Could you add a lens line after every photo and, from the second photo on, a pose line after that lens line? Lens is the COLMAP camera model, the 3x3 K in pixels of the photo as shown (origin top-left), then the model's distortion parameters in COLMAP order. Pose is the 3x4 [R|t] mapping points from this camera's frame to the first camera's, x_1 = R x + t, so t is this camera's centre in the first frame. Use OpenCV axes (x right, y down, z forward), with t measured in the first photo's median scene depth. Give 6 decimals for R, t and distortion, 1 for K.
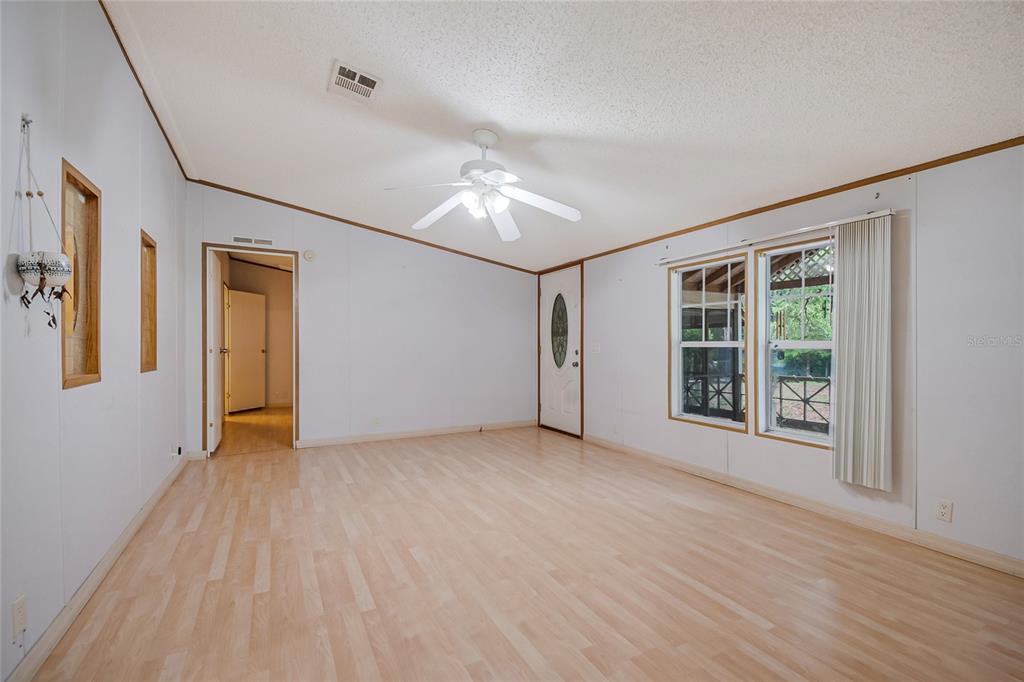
lens RADIAL K [[455.6, 0, 512.0], [0, 455.6, 341.0], [0, 0, 1]] dist [-0.025299, -0.000141]
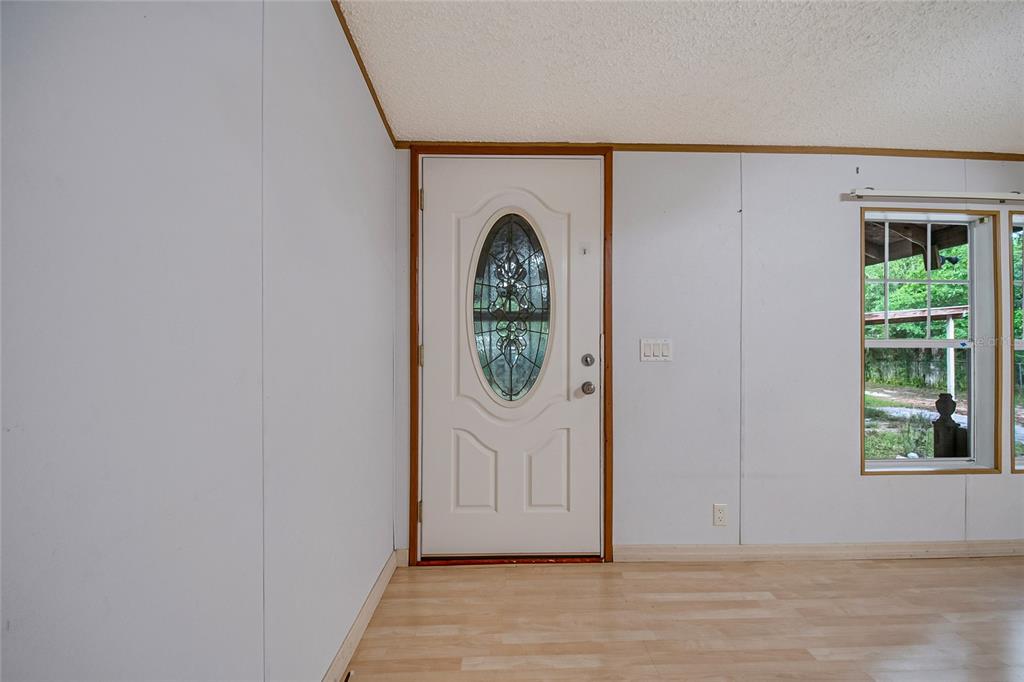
lens RADIAL K [[449.3, 0, 512.0], [0, 449.3, 341.0], [0, 0, 1]] dist [-0.002789, -0.000336]
pose [[0.429754, 0.008693, 0.902904, -0.266844], [-0.011390, 0.999926, -0.004206, 0.009547], [-0.902874, -0.008477, 0.429821, 0.882636]]
